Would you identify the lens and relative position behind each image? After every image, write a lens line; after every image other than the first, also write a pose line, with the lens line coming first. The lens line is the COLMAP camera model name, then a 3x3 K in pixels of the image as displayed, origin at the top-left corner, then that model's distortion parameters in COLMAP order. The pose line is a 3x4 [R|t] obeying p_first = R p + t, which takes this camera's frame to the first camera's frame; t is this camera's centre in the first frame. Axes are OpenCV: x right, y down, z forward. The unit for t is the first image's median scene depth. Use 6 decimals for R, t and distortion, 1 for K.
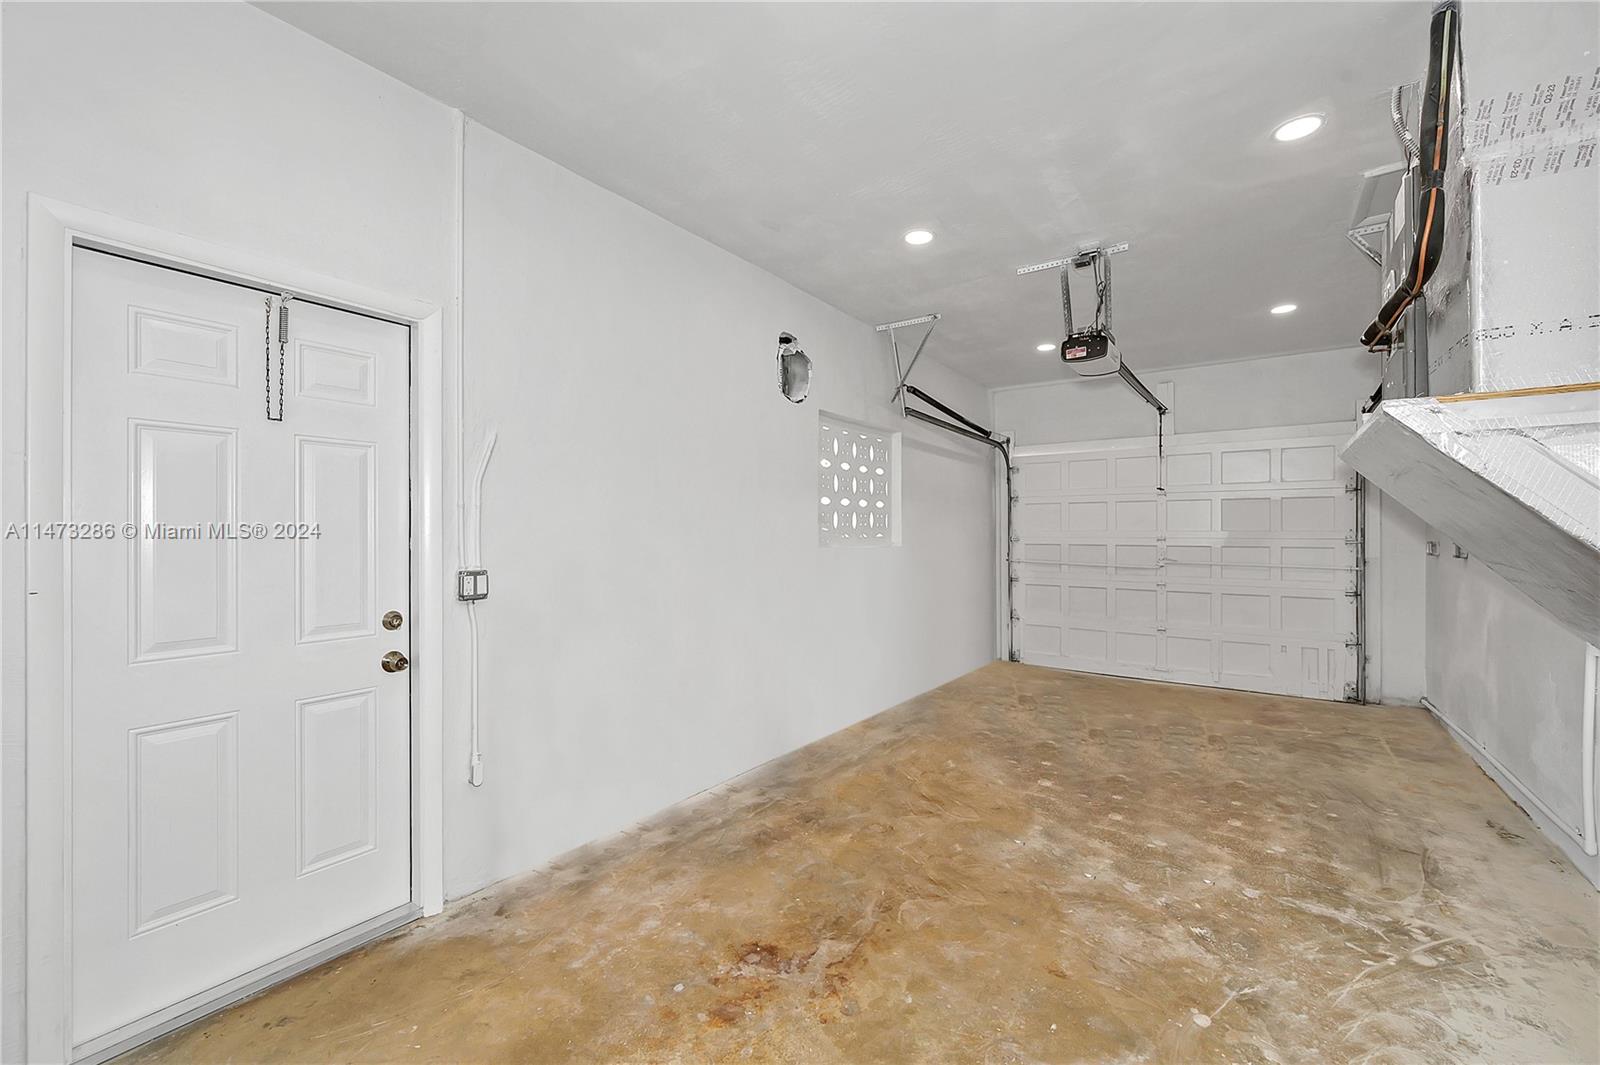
lens RADIAL K [[652.5, 0, 806.5], [0, 652.5, 527.5], [0, 0, 1]] dist [-0.000961, 0.000642]
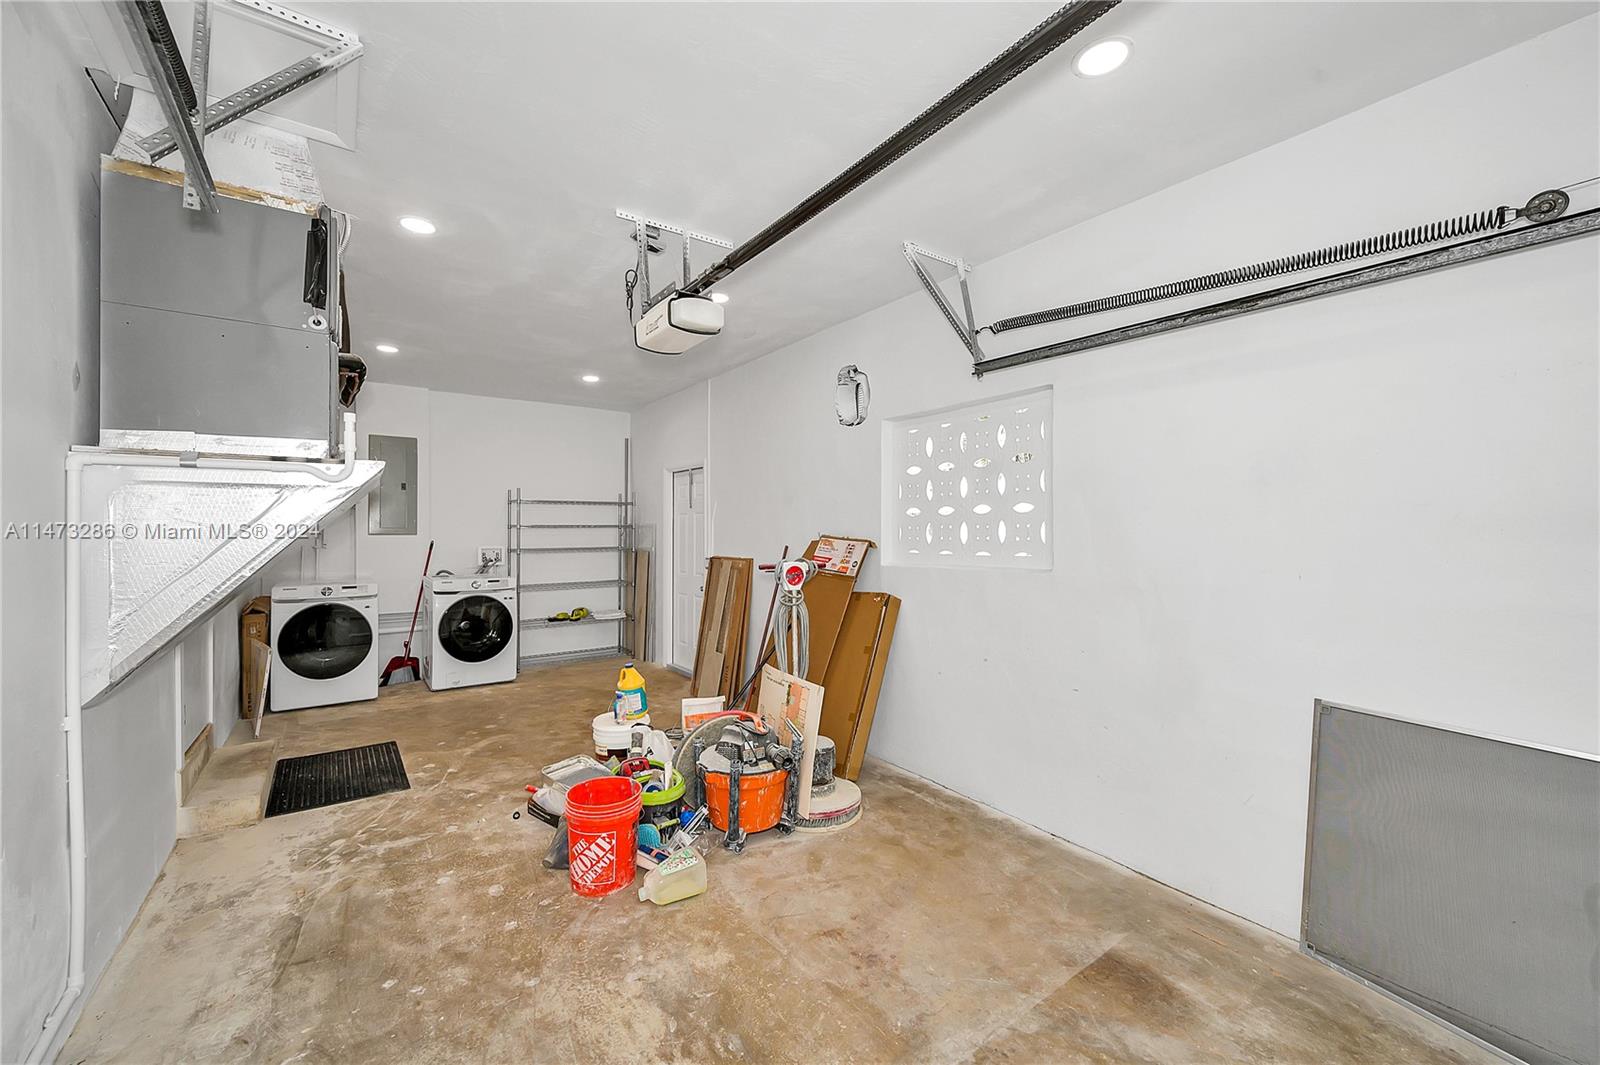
lens RADIAL K [[652.5, 0, 806.5], [0, 652.5, 527.5], [0, 0, 1]] dist [-0.000961, 0.000642]
pose [[-0.333358, -0.004588, -0.942789, 1.583774], [0.009798, 0.999917, -0.008331, -0.022452], [0.942749, -0.012015, -0.333286, 1.992667]]
